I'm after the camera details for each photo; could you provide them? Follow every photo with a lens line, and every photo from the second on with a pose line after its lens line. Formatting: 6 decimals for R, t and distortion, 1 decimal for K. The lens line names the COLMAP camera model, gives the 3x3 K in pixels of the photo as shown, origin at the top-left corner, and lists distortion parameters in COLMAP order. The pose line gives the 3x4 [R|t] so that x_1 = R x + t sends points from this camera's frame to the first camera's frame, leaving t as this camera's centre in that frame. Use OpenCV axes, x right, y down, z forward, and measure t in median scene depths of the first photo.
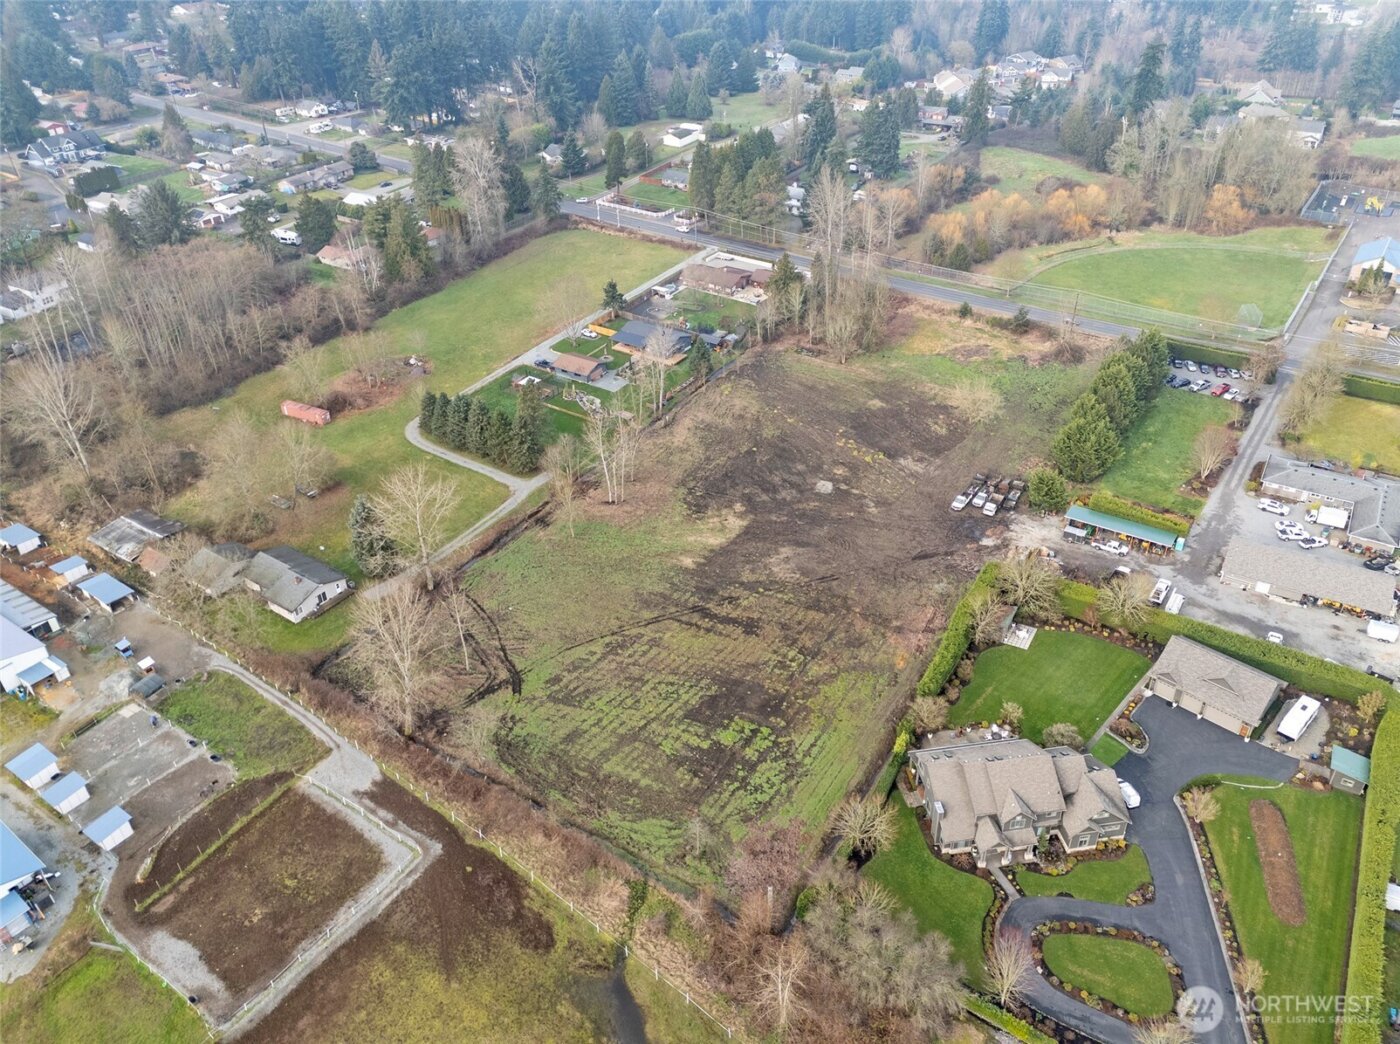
lens RADIAL K [[1066.7, 0, 706.7], [0, 1066.7, 515.8], [0, 0, 1]] dist [0.114881, -0.141002]
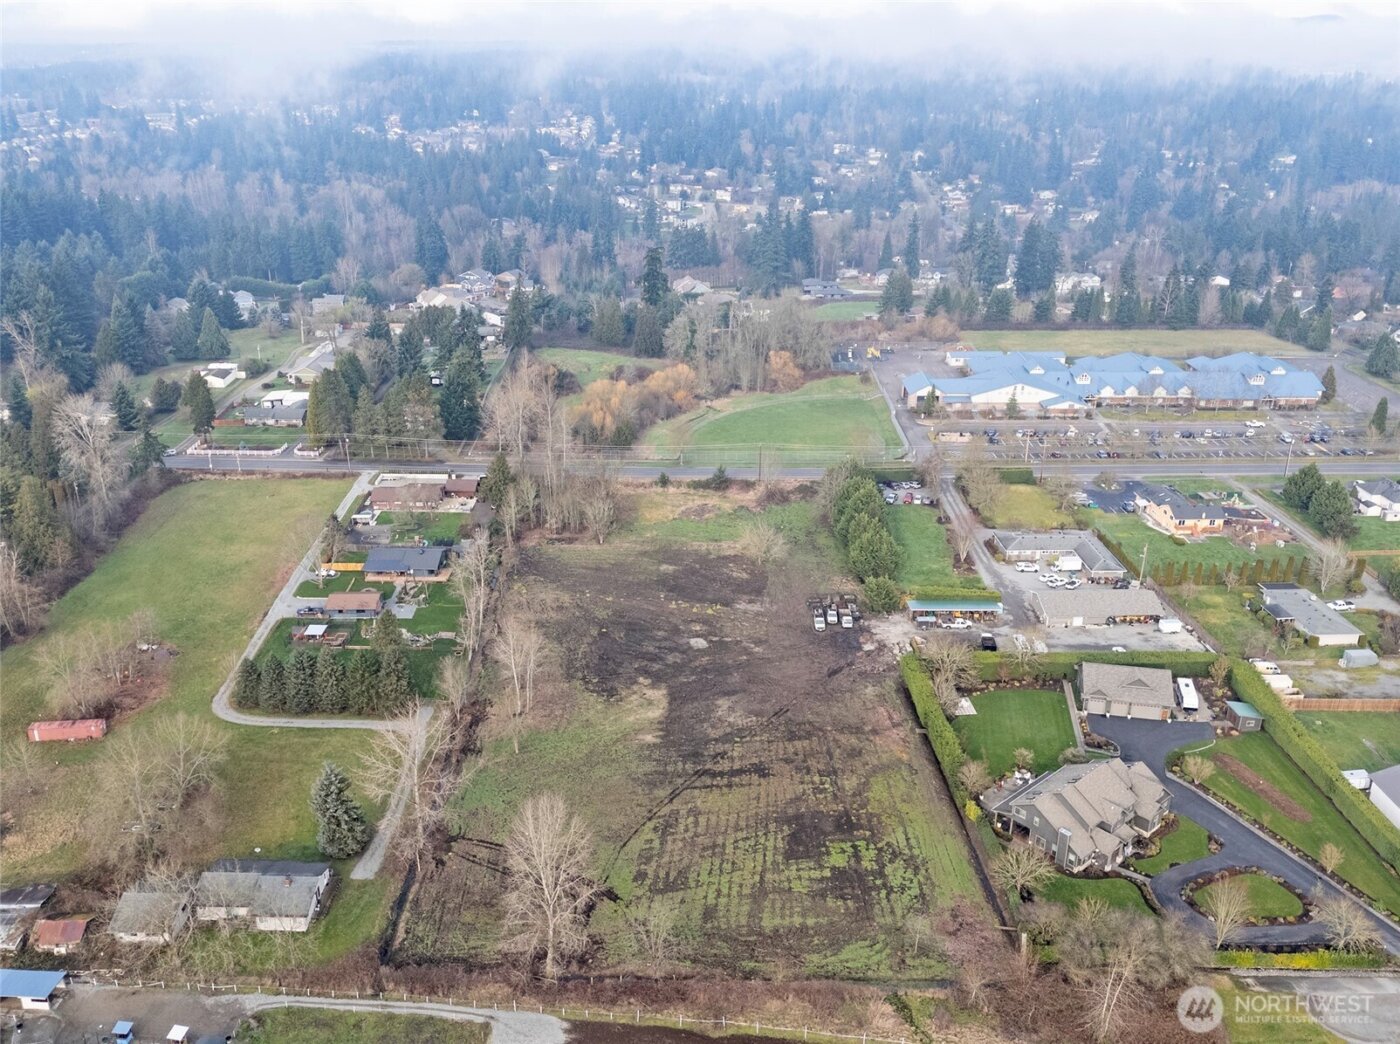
lens RADIAL K [[1194.7, 0, 664.9], [0, 1194.7, 524.0], [0, 0, 1]] dist [0.099796, -0.125737]
pose [[0.847003, -0.190607, 0.496241, -0.501683], [0.288647, 0.948809, -0.128234, 0.001783], [-0.446396, 0.251853, 0.858662, 0.004464]]
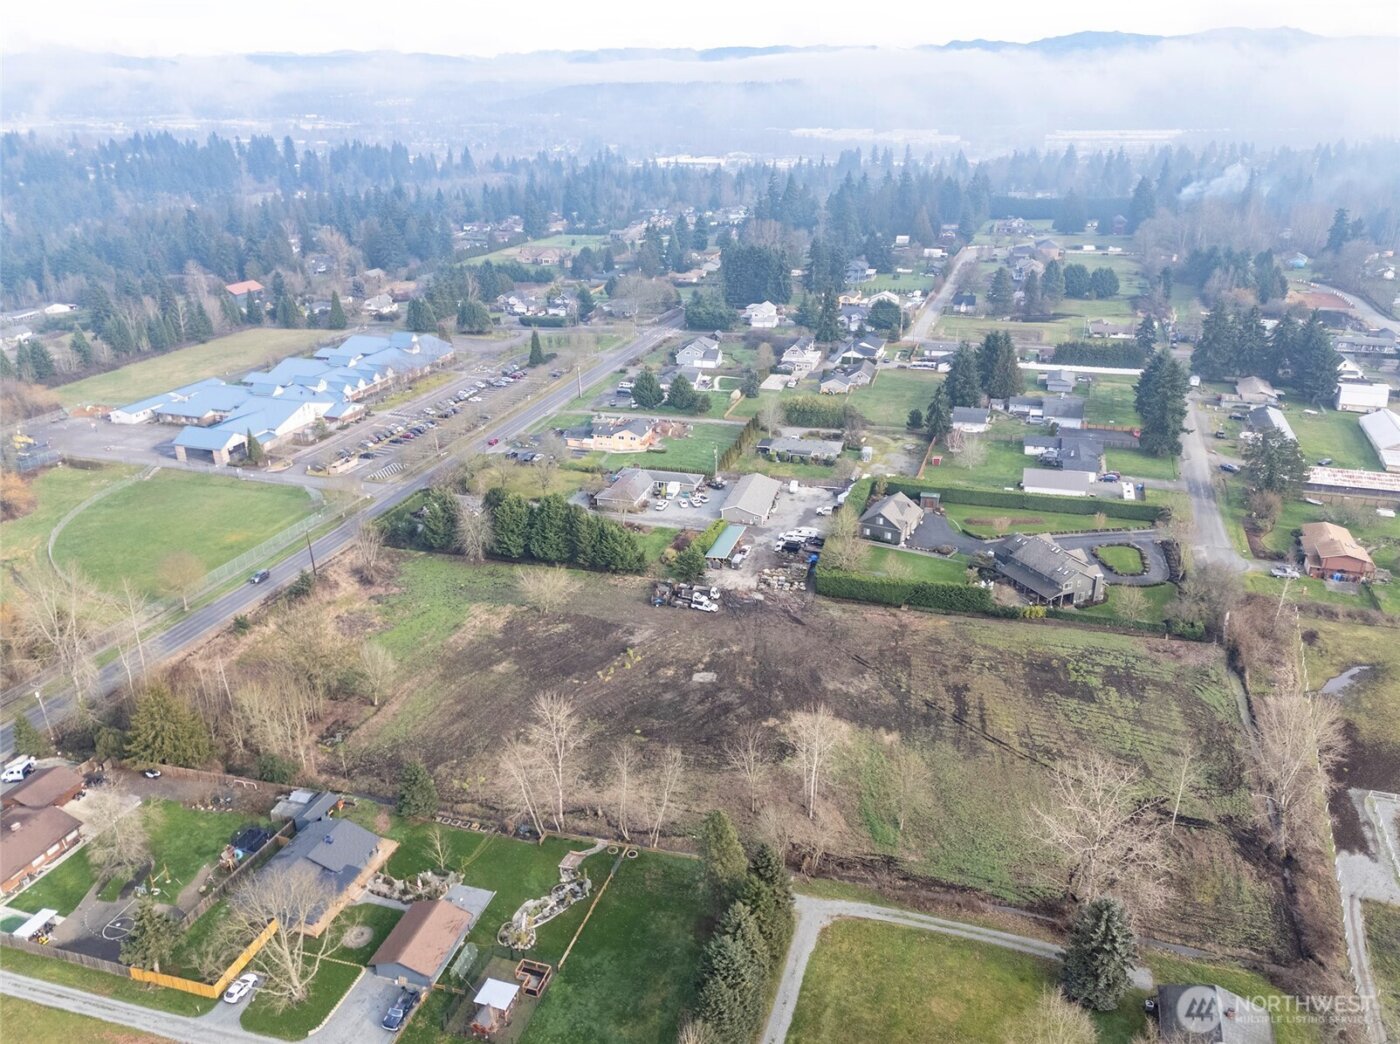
lens RADIAL K [[1040.4, 0, 707.7], [0, 1040.4, 522.5], [0, 0, 1]] dist [0.095150, -0.098397]
pose [[-0.274240, -0.359783, 0.891823, -0.706427], [0.540143, 0.709644, 0.452384, -0.576627], [-0.795637, 0.605774, -0.000279, 0.993646]]
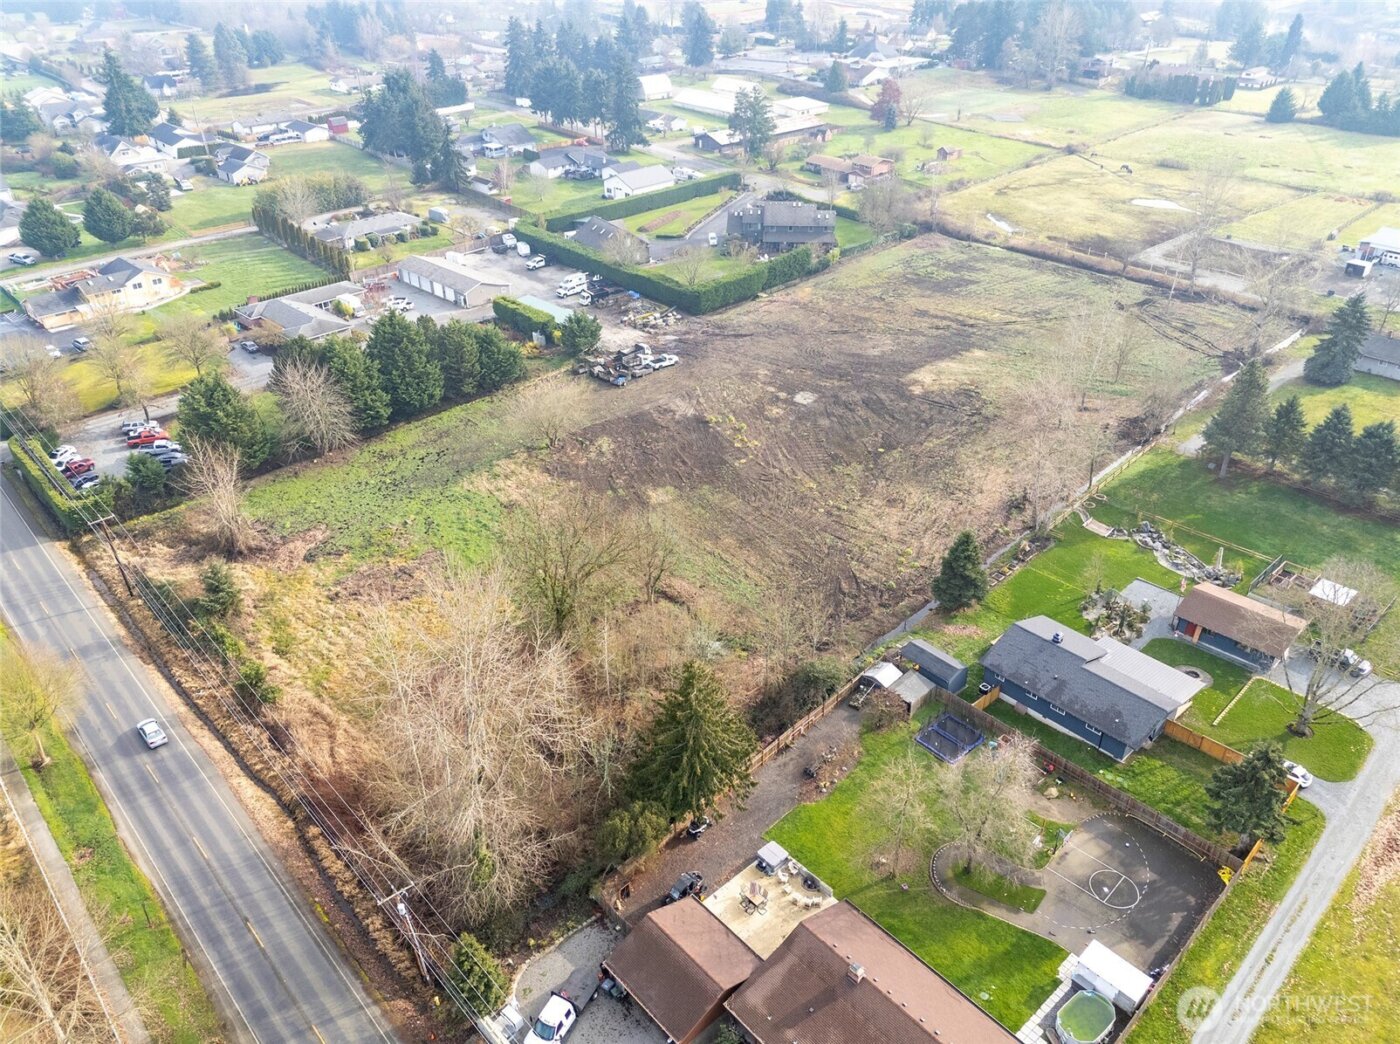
lens RADIAL K [[1016.8, 0, 700.6], [0, 1016.8, 517.3], [0, 0, 1]] dist [0.072046, -0.058491]
pose [[-0.972786, -0.104604, 0.206751, 0.019469], [0.143423, 0.428974, 0.891858, -0.745925], [-0.181983, 0.897240, -0.402297, 1.524813]]
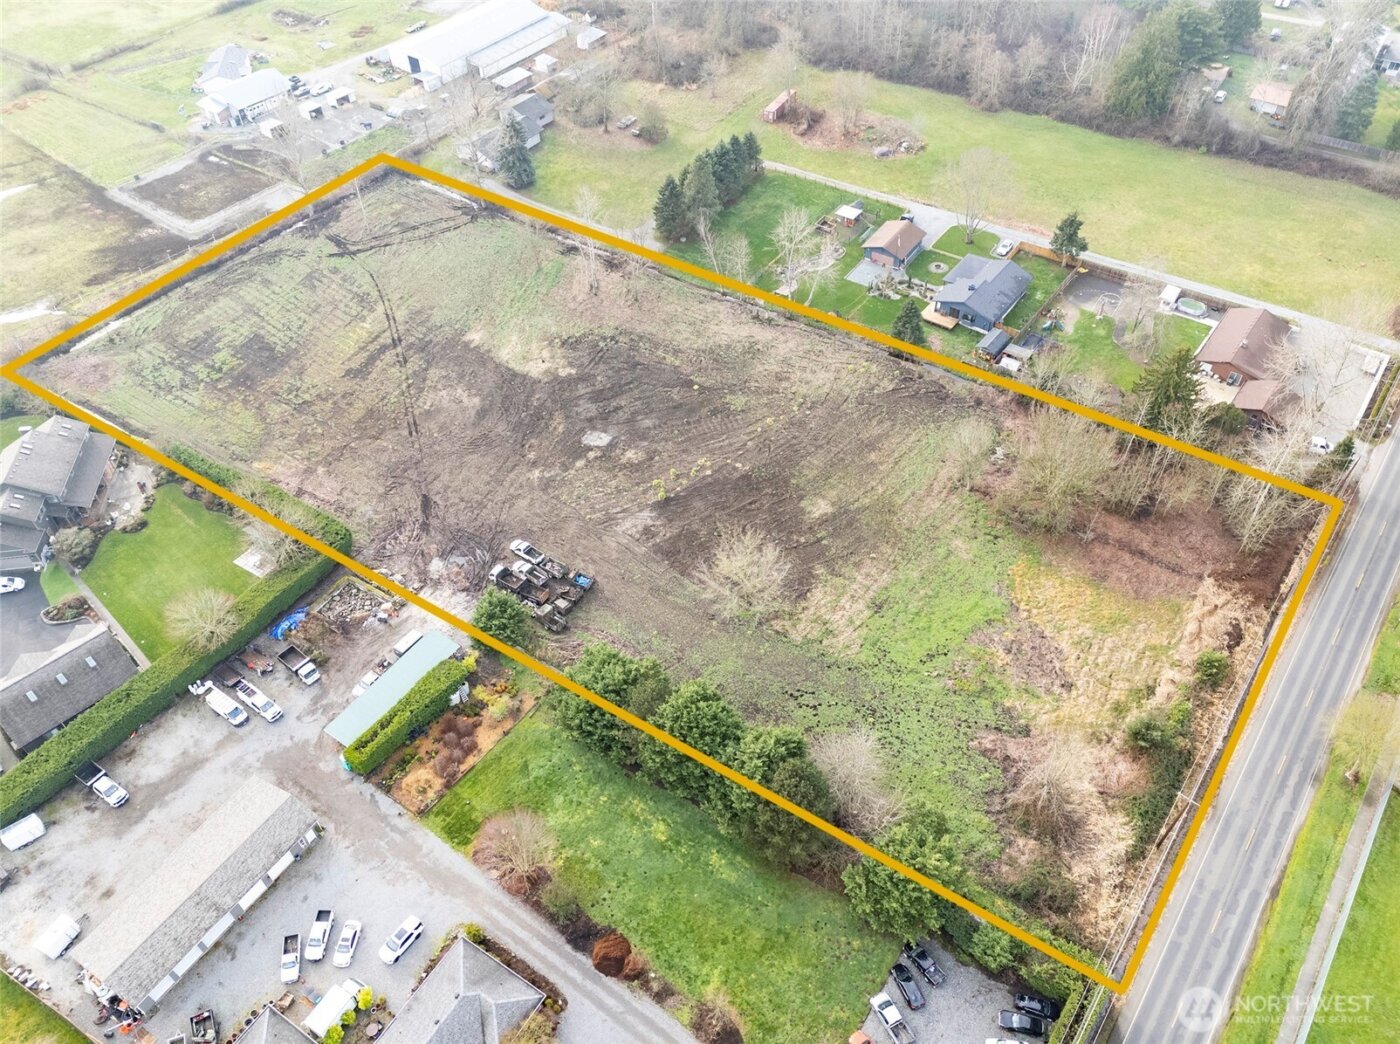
lens RADIAL K [[1074.3, 0, 692.7], [0, 1074.3, 518.6], [0, 0, 1]] dist [0.075243, -0.067578]
pose [[-0.044209, 0.730352, -0.681639, 0.764585], [-0.532963, 0.559859, 0.634435, -0.594065], [0.844983, 0.391337, 0.364500, 0.855399]]
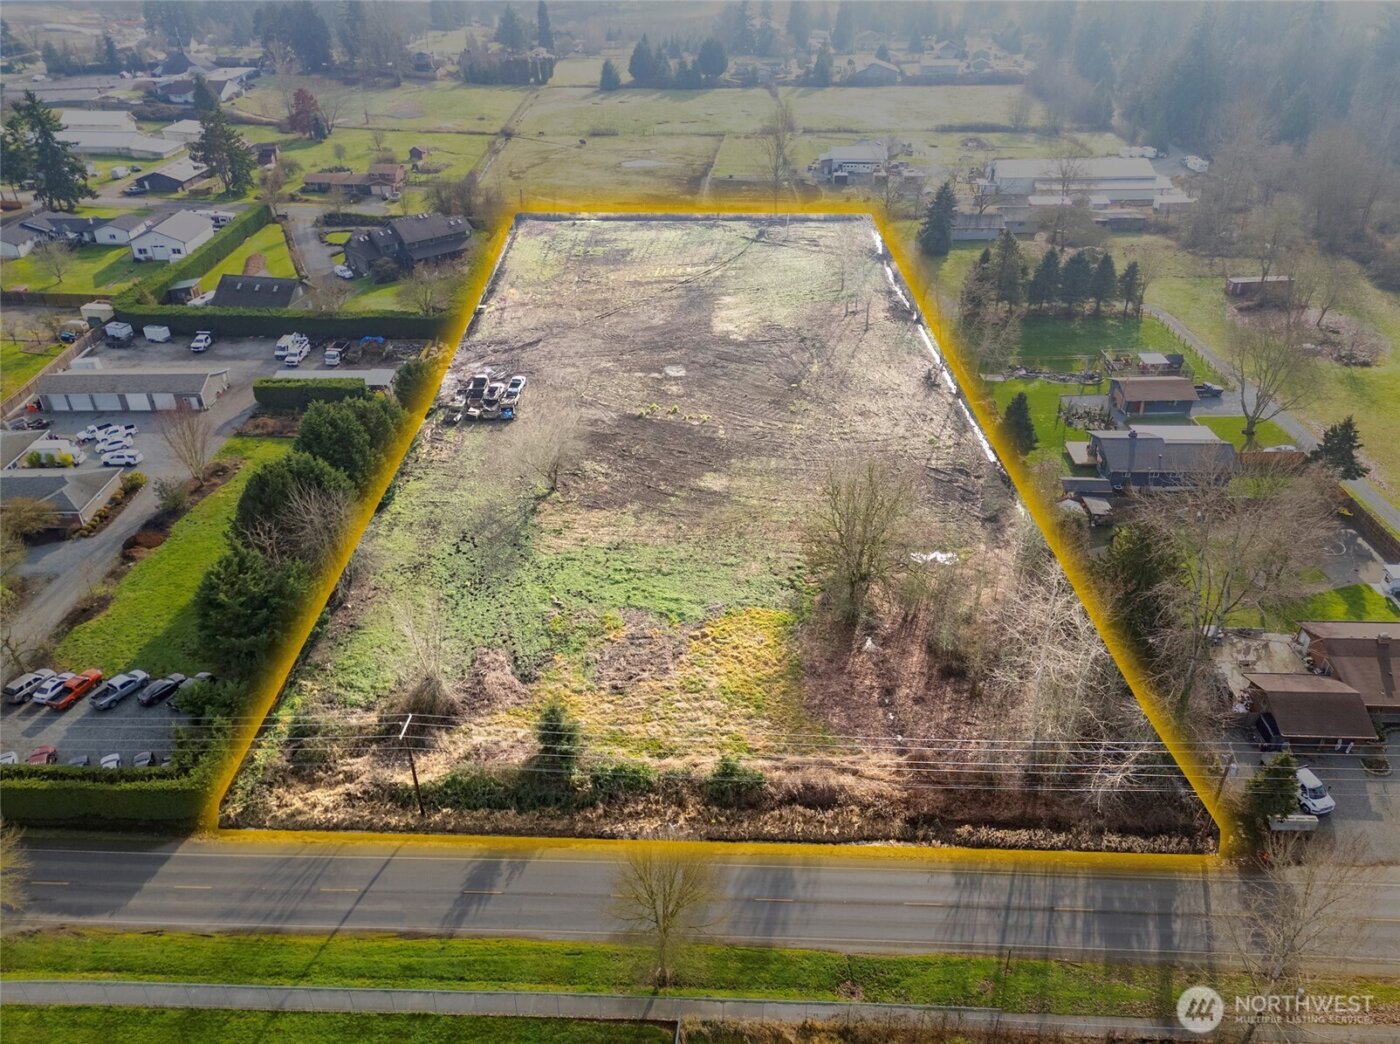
lens RADIAL K [[1016.8, 0, 700.6], [0, 1016.8, 517.3], [0, 0, 1]] dist [0.072046, -0.058491]
pose [[-0.849939, 0.294084, -0.437171, 0.519998], [-0.275240, 0.459693, 0.844349, -0.715346], [0.449274, 0.837972, -0.309768, 1.469787]]
